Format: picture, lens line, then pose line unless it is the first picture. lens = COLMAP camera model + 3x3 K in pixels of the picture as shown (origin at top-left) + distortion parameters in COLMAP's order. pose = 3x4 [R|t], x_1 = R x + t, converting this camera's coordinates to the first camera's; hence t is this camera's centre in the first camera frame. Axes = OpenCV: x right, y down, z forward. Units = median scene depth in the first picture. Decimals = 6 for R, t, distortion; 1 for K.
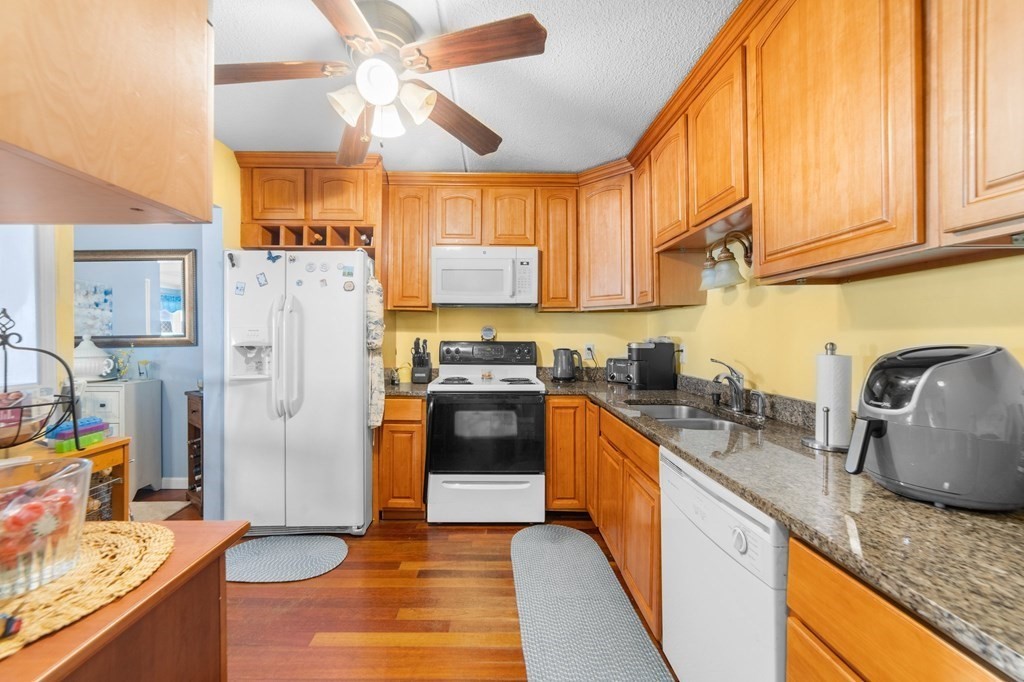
lens RADIAL K [[407.7, 0, 503.3], [0, 407.7, 337.3], [0, 0, 1]] dist [-0.007195, 0.004263]
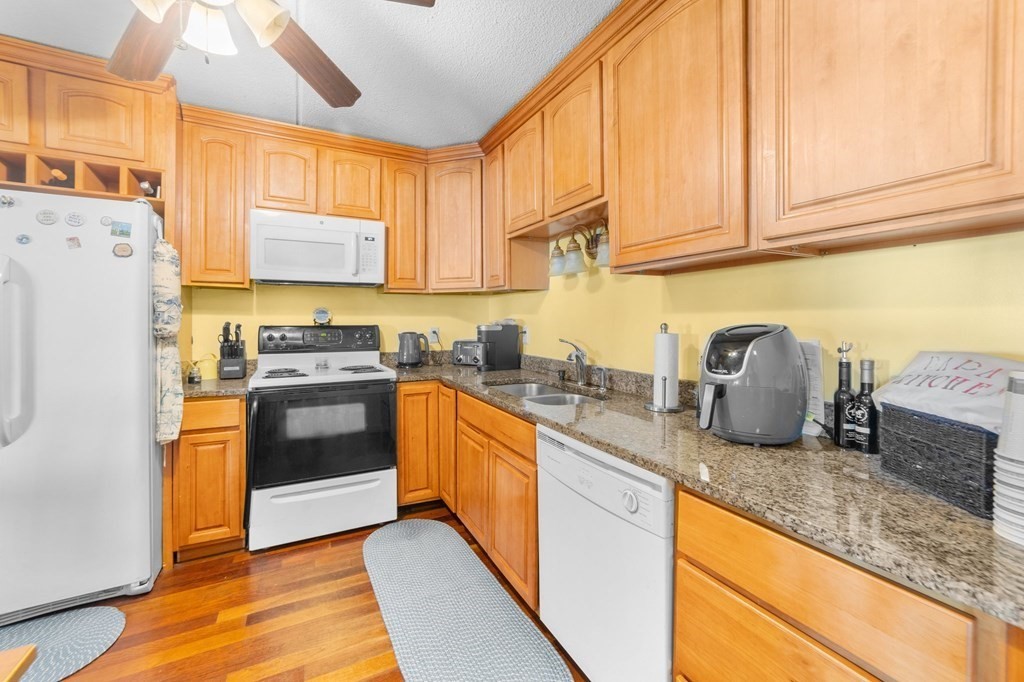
lens RADIAL K [[408.1, 0, 505.5], [0, 408.1, 321.3], [0, 0, 1]] dist [-0.007172, 0.003920]
pose [[0.898067, -0.005875, 0.439820, -0.098685], [0.004812, 0.999982, 0.003533, 0.000375], [-0.439833, -0.001057, 0.898079, 0.068930]]
